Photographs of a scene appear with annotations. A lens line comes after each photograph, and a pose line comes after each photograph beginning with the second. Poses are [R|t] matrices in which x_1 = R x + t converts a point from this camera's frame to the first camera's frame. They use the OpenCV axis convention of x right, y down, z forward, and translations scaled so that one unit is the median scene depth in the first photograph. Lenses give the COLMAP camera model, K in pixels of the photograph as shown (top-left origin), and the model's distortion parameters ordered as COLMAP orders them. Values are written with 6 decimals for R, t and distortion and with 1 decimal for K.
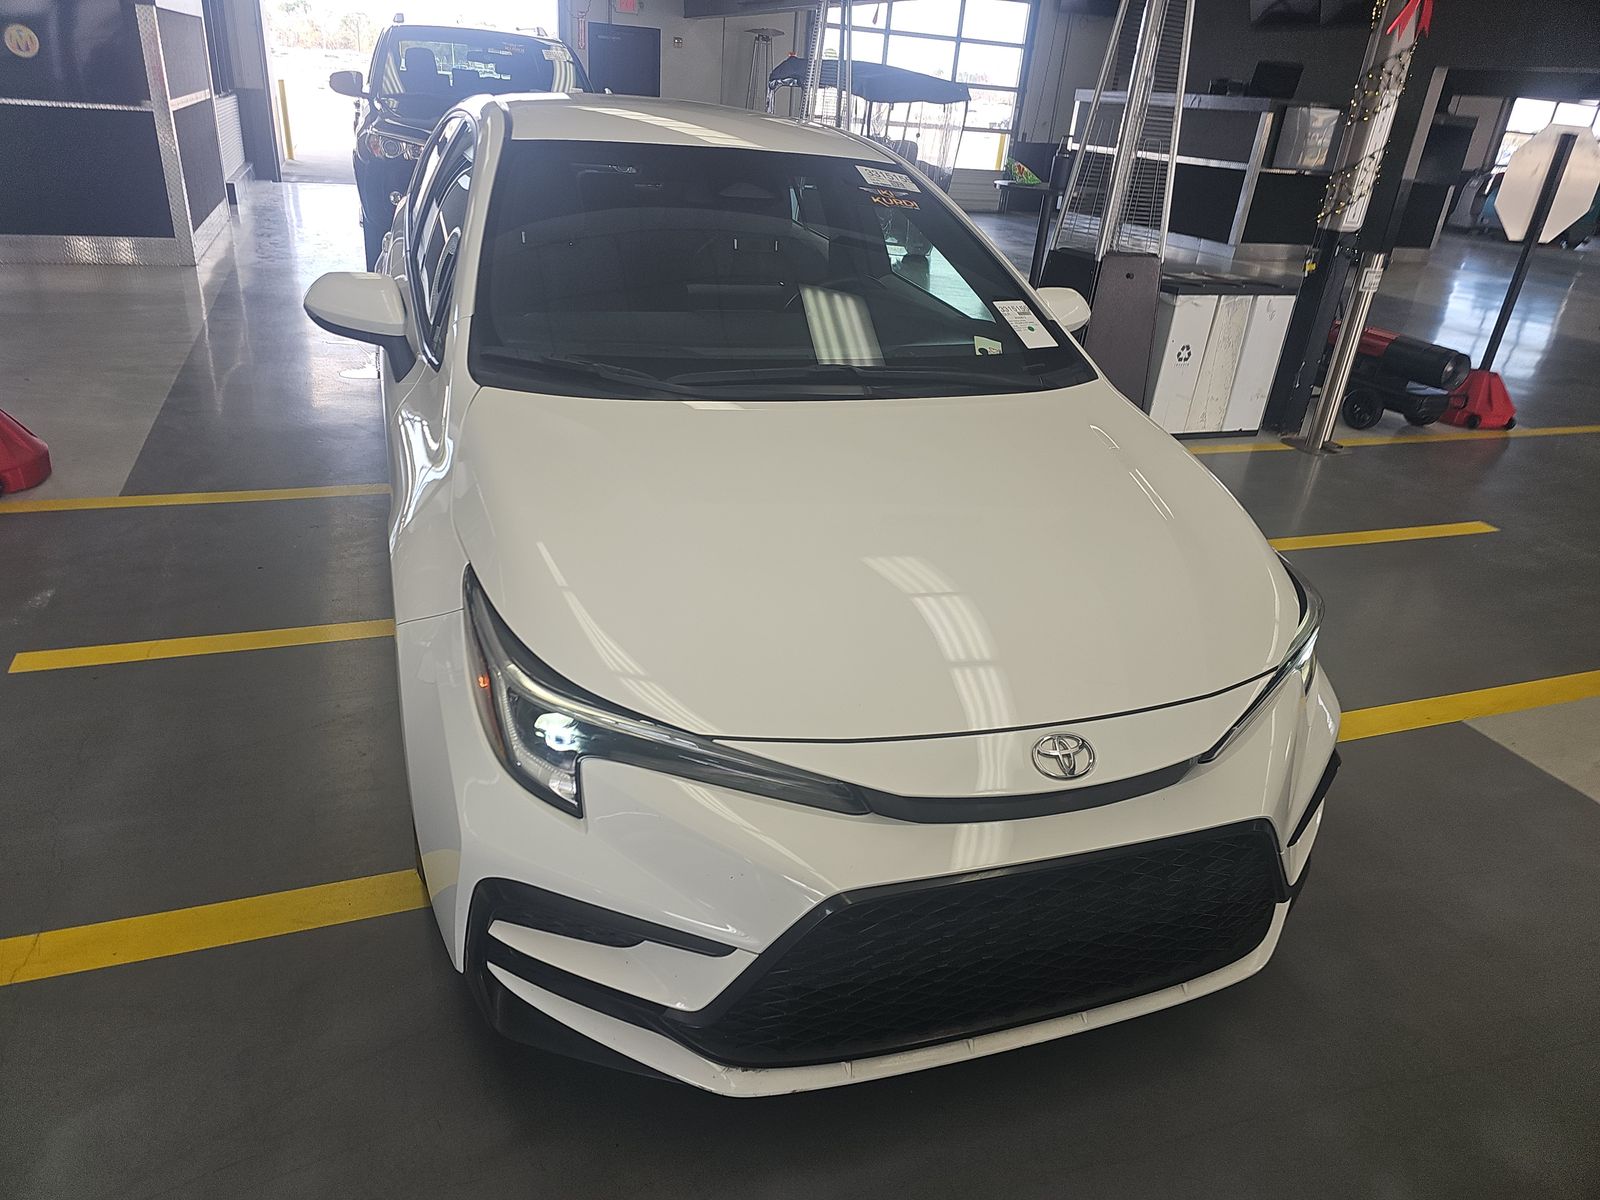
lens RADIAL K [[1032.0, 0, 800.0], [0, 1032.0, 600.0], [0, 0, 1]] dist [0.042943, -0.048212]
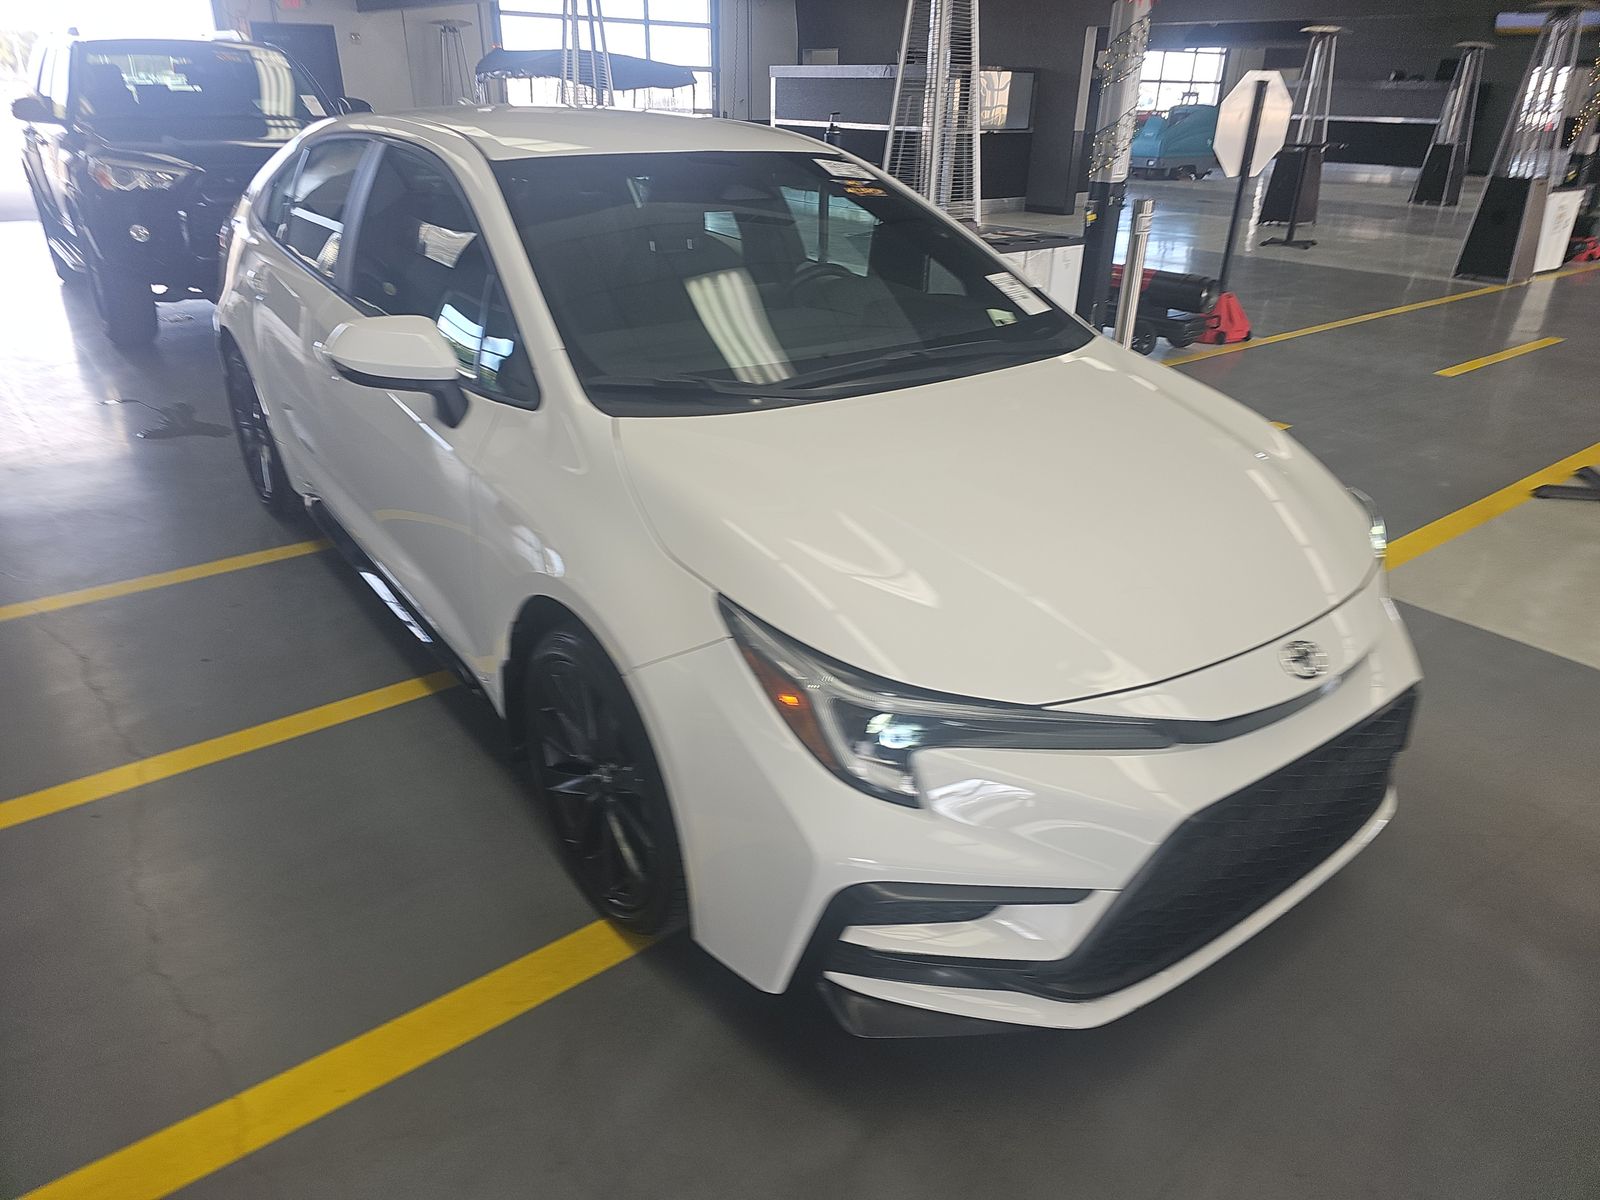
lens RADIAL K [[1032.0, 0, 800.0], [0, 1032.0, 600.0], [0, 0, 1]] dist [0.042943, -0.048212]
pose [[0.951509, -0.183165, 0.247148, -0.155341], [0.179342, 0.983049, 0.038094, -0.016191], [-0.249936, 0.008077, 0.968229, 0.005965]]
